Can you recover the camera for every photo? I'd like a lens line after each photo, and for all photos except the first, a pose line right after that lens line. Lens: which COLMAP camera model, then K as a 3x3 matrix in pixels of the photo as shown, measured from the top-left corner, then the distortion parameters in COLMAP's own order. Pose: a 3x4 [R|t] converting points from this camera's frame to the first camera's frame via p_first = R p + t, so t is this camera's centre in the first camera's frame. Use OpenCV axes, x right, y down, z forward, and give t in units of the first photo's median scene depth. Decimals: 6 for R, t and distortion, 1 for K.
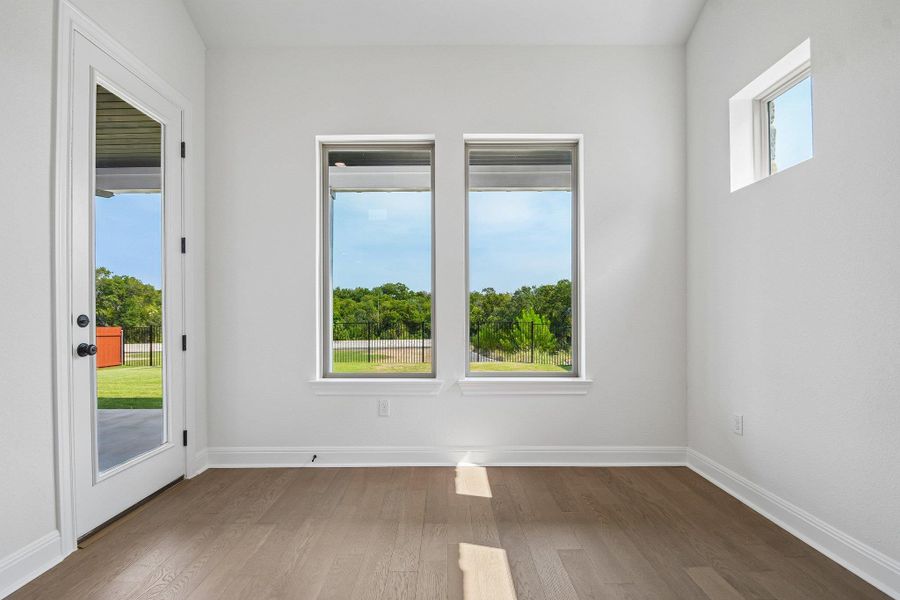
lens RADIAL K [[414.2, 0, 448.6], [0, 414.2, 313.0], [0, 0, 1]] dist [-0.007474, -0.004055]
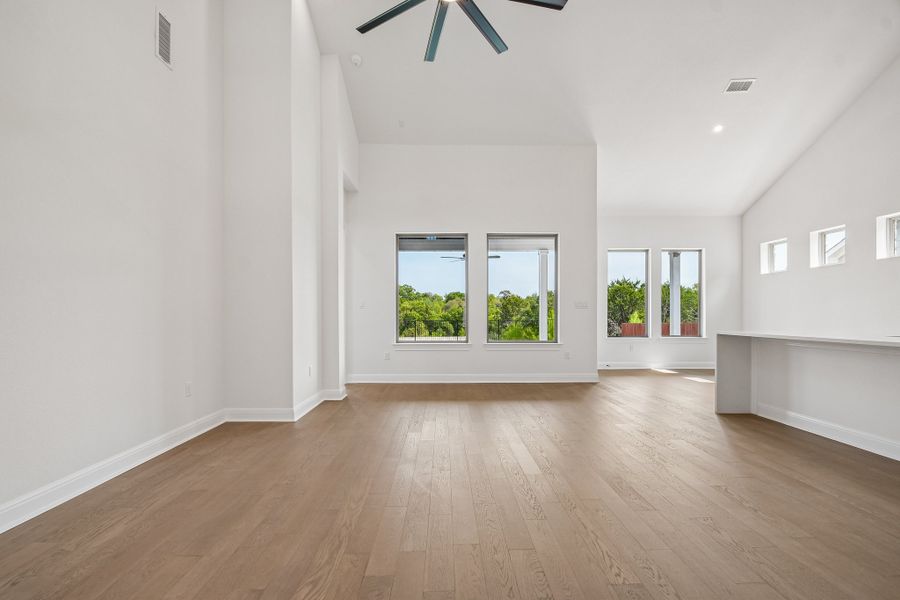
lens RADIAL K [[385.5, 0, 447.5], [0, 385.5, 316.7], [0, 0, 1]] dist [-0.016809, -0.000233]
pose [[0.999996, 0.002492, -0.001458, -1.369504], [-0.002477, 0.999946, 0.010087, -0.001922], [0.001483, -0.010084, 0.999948, -1.537681]]
